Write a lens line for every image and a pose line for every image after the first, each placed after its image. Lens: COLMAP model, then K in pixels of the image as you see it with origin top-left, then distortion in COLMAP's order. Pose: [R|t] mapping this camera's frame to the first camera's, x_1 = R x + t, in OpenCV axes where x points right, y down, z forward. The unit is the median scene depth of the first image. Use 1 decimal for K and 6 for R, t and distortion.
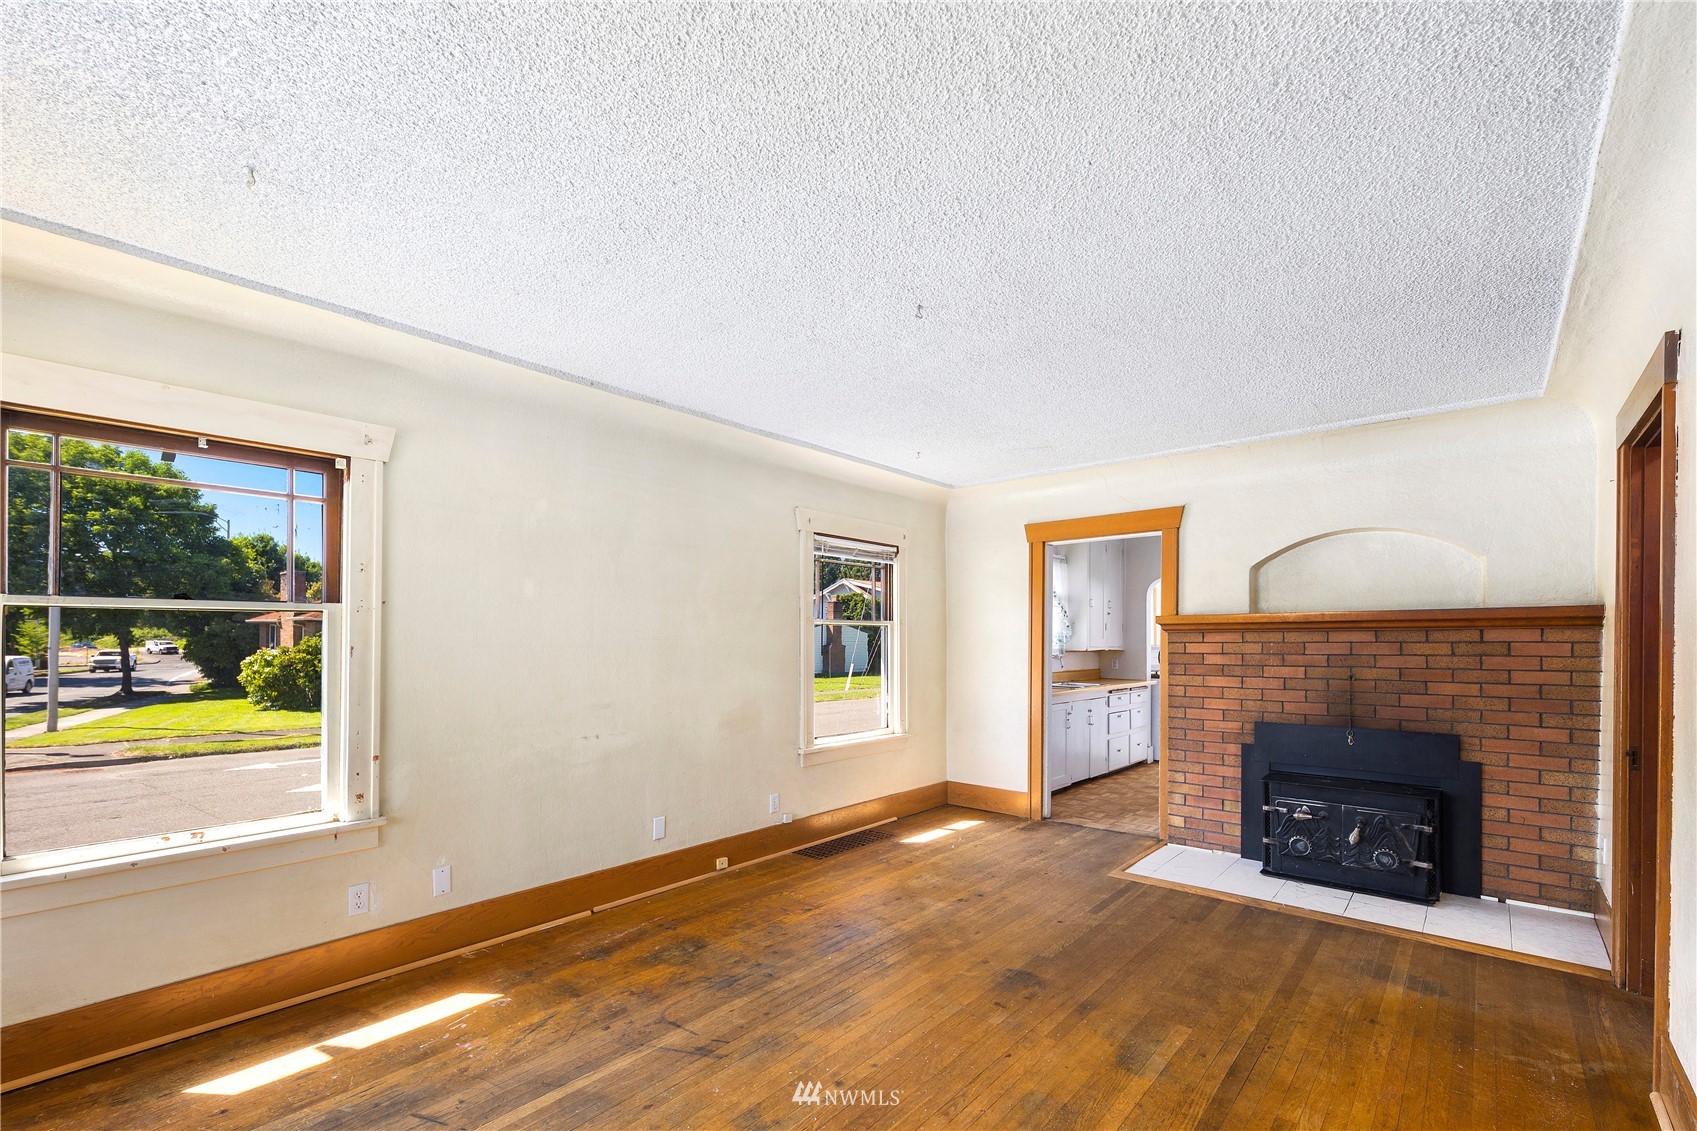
lens RADIAL K [[747.2, 0, 847.6], [0, 747.2, 631.1], [0, 0, 1]] dist [0.001019, -0.000308]
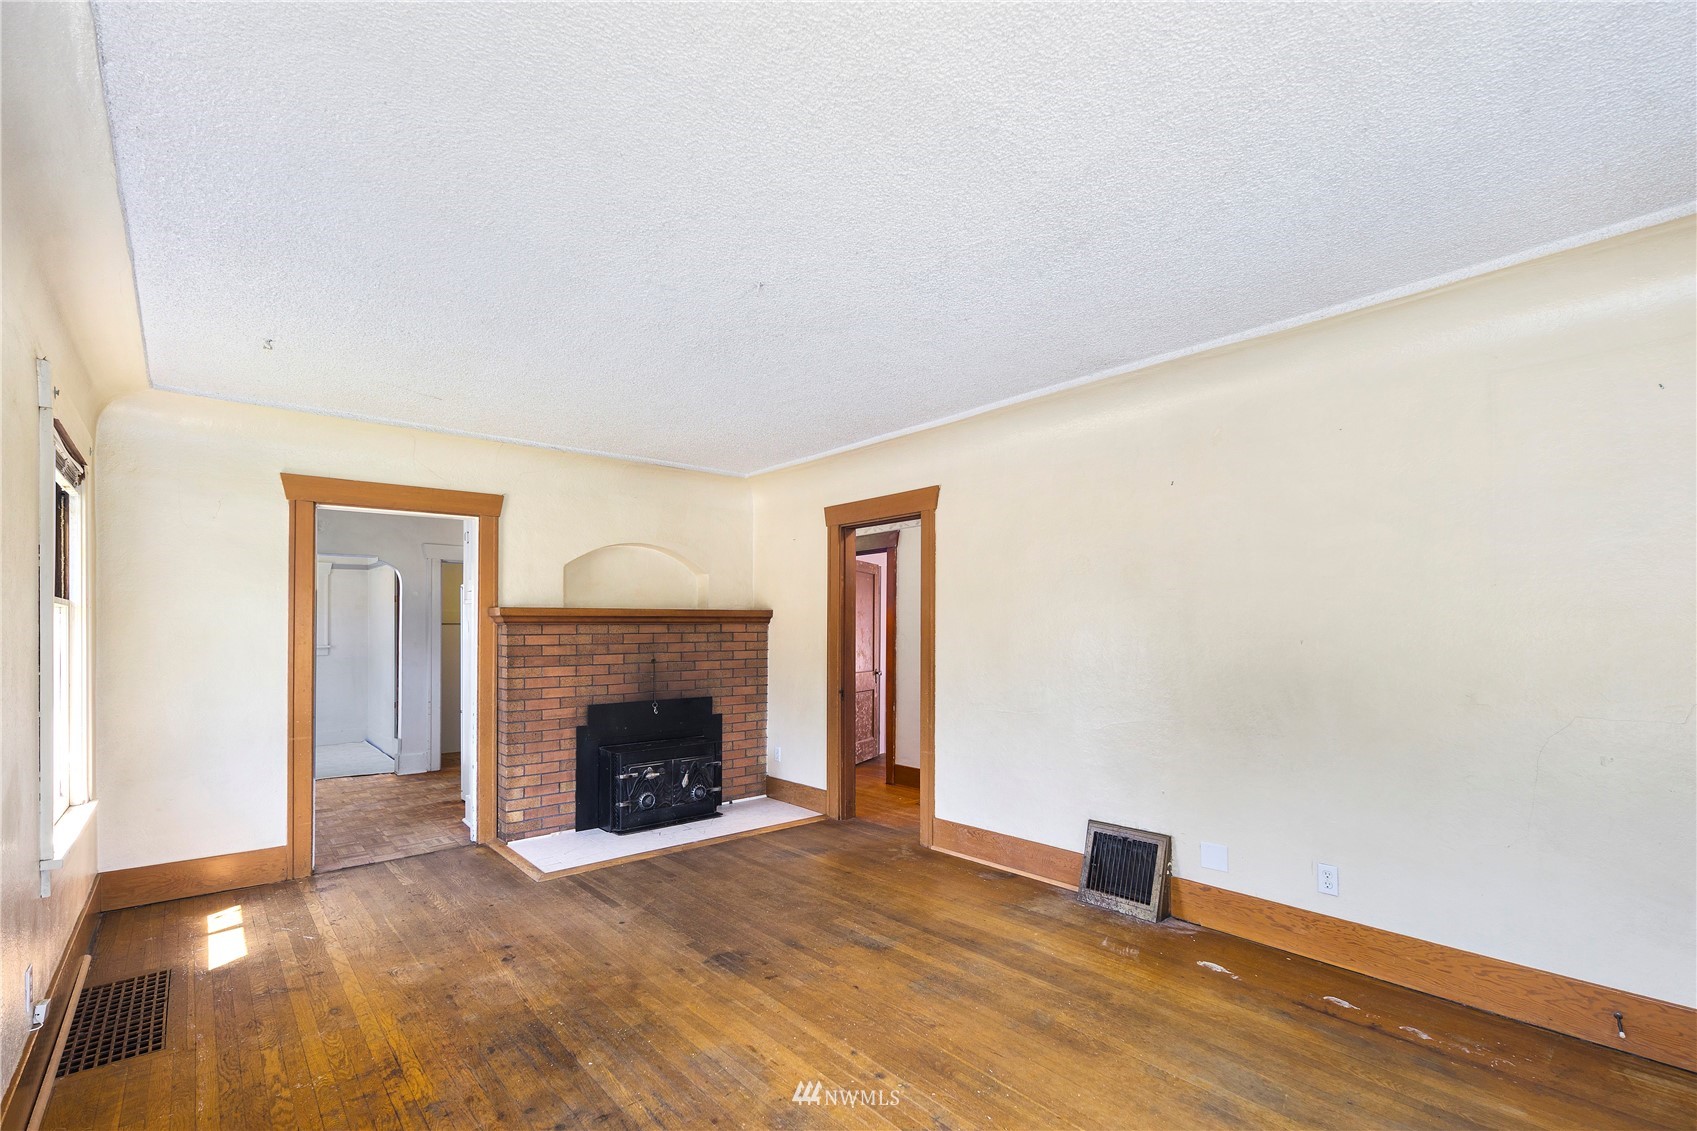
lens RADIAL K [[747.2, 0, 847.6], [0, 747.2, 631.1], [0, 0, 1]] dist [0.001019, -0.000308]
pose [[0.147754, 0.000721, 0.989024, -0.510585], [-0.003598, 0.999994, -0.000191, 0.009805], [-0.989018, -0.003530, 0.147756, 0.464399]]
